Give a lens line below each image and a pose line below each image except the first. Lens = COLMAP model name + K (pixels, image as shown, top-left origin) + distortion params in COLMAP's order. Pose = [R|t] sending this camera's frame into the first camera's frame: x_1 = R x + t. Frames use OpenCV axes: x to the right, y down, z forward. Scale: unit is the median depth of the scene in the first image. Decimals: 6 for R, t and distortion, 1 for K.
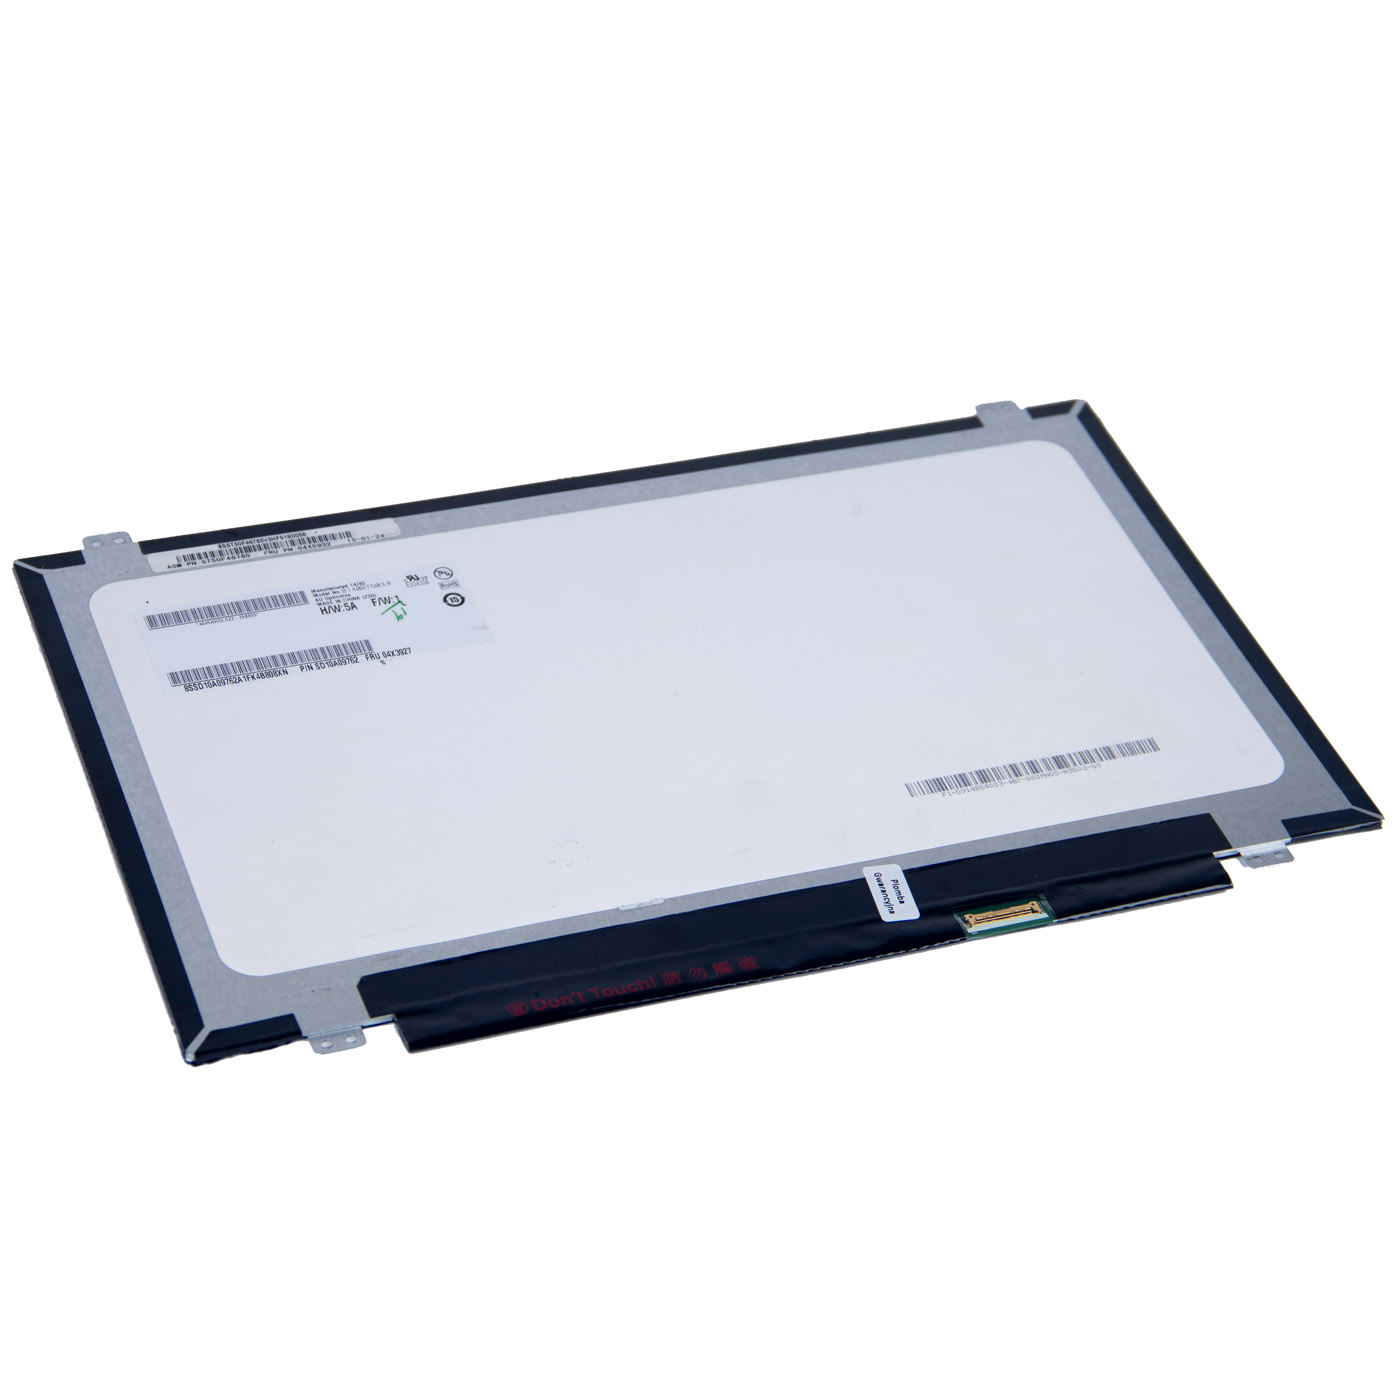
lens RADIAL K [[3746.6, 0, 798.8], [0, 3746.6, 700.5], [0, 0, 1]] dist [0.341671, -0.141829]
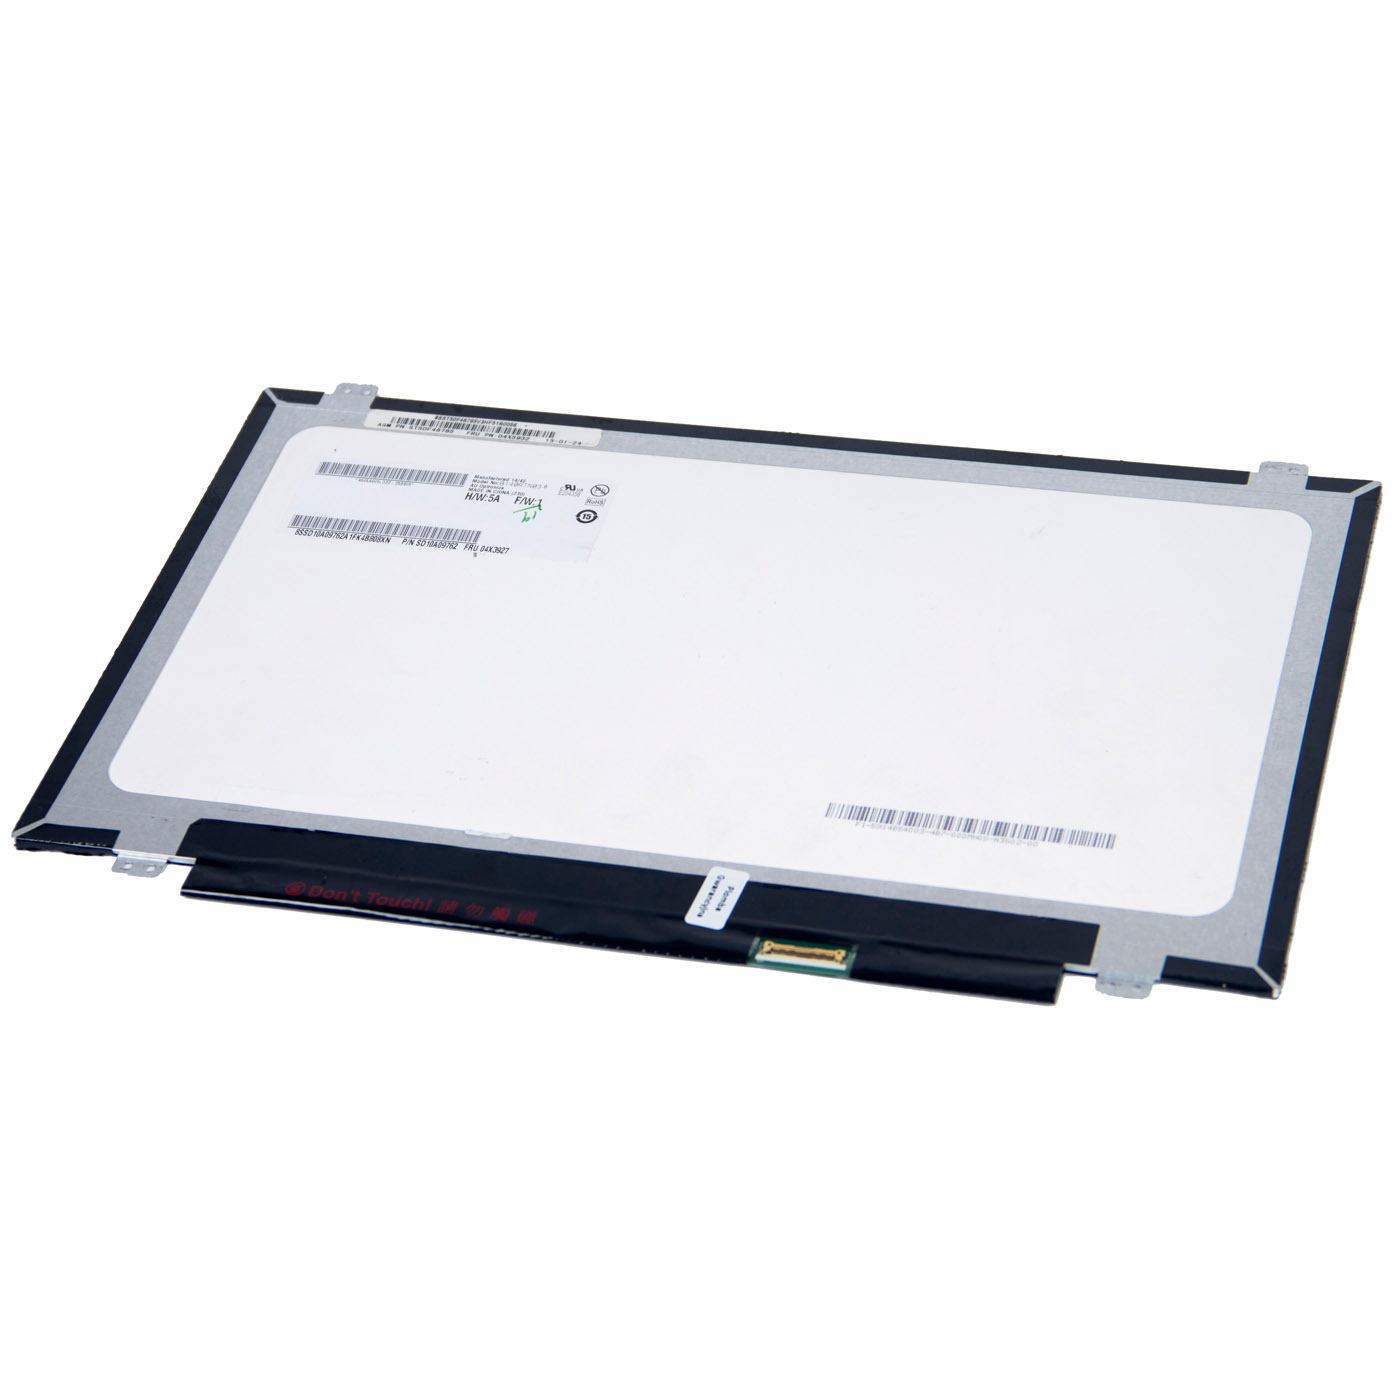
lens RADIAL K [[3746.6, 0, 798.8], [0, 3746.6, 700.5], [0, 0, 1]] dist [0.341671, -0.141829]
pose [[0.798992, 0.258490, -0.542951, 0.532485], [-0.246082, 0.964383, 0.096999, -0.093648], [0.548686, 0.056109, 0.834144, 0.184889]]
